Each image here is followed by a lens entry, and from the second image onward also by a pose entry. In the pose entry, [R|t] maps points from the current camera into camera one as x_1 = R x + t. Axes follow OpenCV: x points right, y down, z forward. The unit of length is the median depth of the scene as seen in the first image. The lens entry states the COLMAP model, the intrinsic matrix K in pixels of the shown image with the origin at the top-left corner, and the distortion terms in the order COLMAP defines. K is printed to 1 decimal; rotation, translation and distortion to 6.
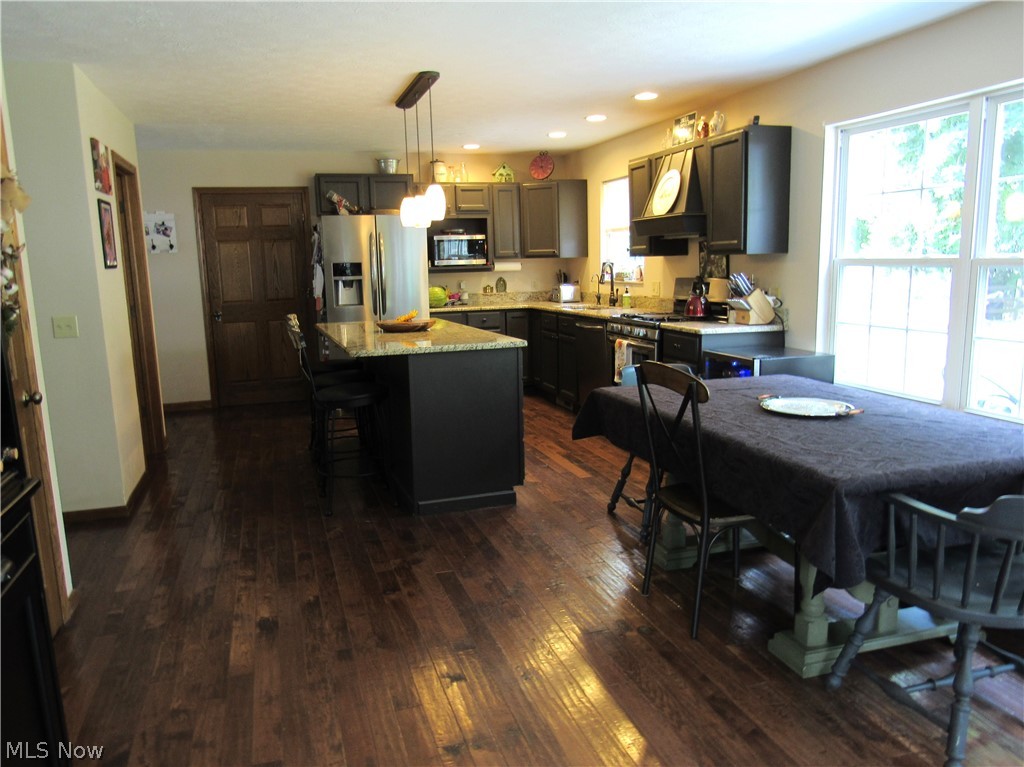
lens RADIAL K [[745.0, 0, 509.0], [0, 745.0, 384.5], [0, 0, 1]] dist [-0.030493, 0.009332]
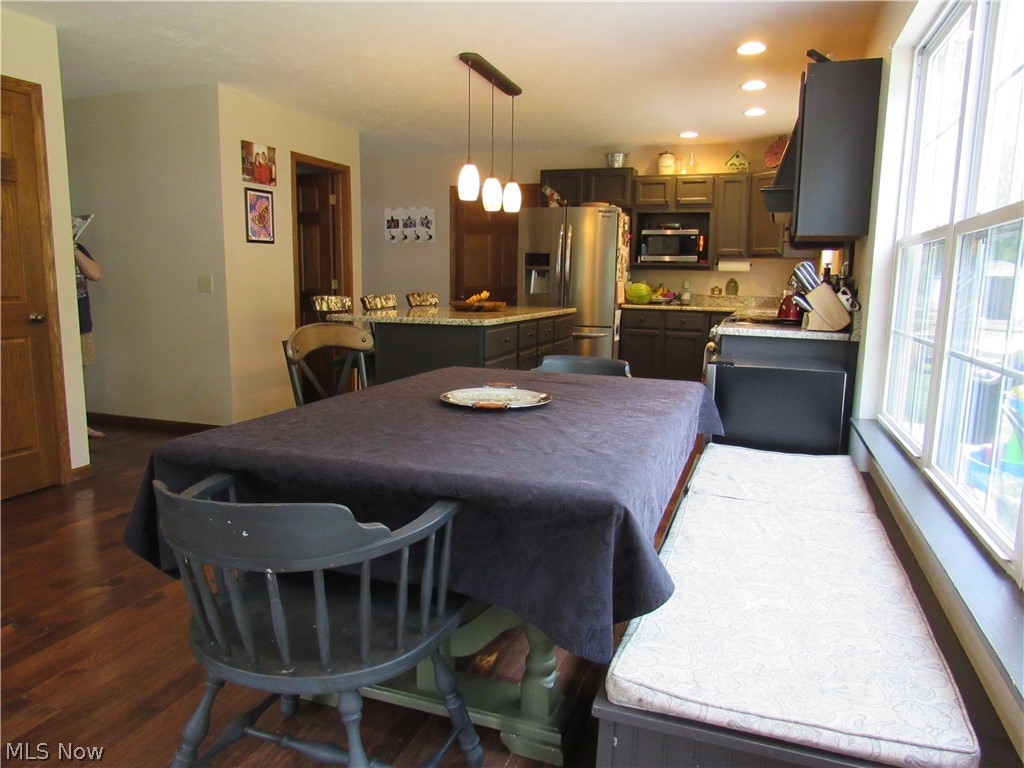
lens RADIAL K [[729.1, 0, 518.3], [0, 729.1, 388.0], [0, 0, 1]] dist [-0.022414, 0.011138]
pose [[0.817749, 0.124988, -0.561841, 0.324472], [-0.131642, 0.990878, 0.028829, -0.002459], [0.560319, 0.050387, 0.826743, 0.137845]]
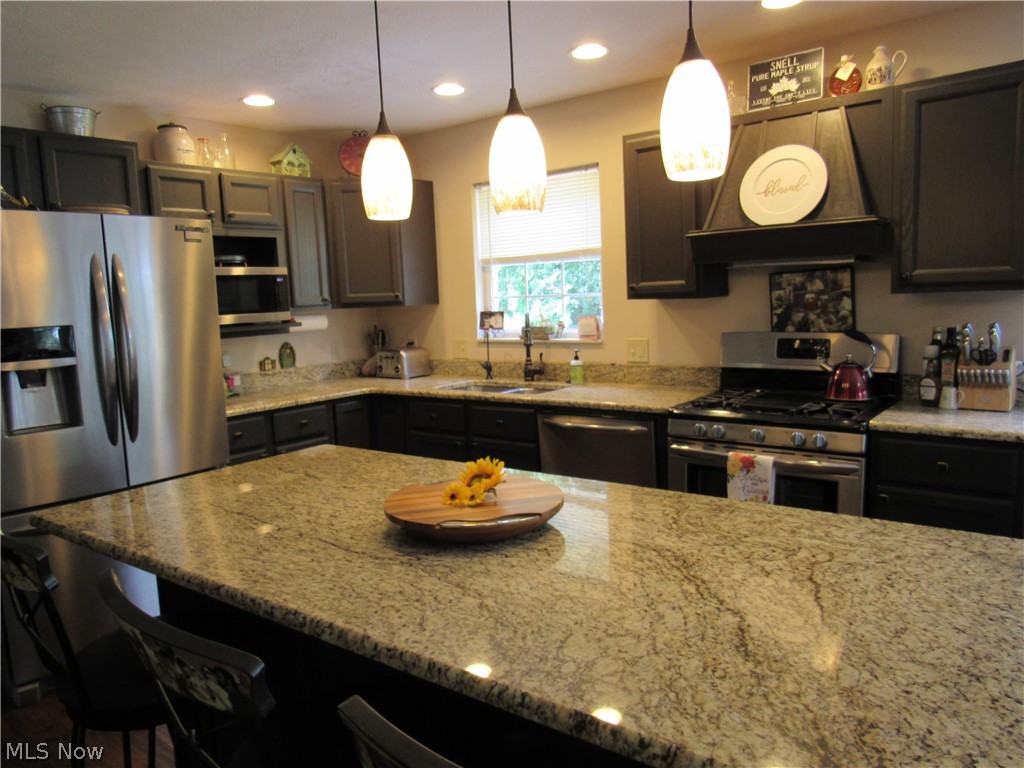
lens RADIAL K [[729.1, 0, 507.2], [0, 729.1, 382.5], [0, 0, 1]] dist [-0.022414, 0.011138]
pose [[0.832151, -0.077573, 0.549097, -0.201635], [0.112598, 0.993178, -0.030331, -0.084541], [-0.542998, 0.087067, 0.835208, 0.484000]]
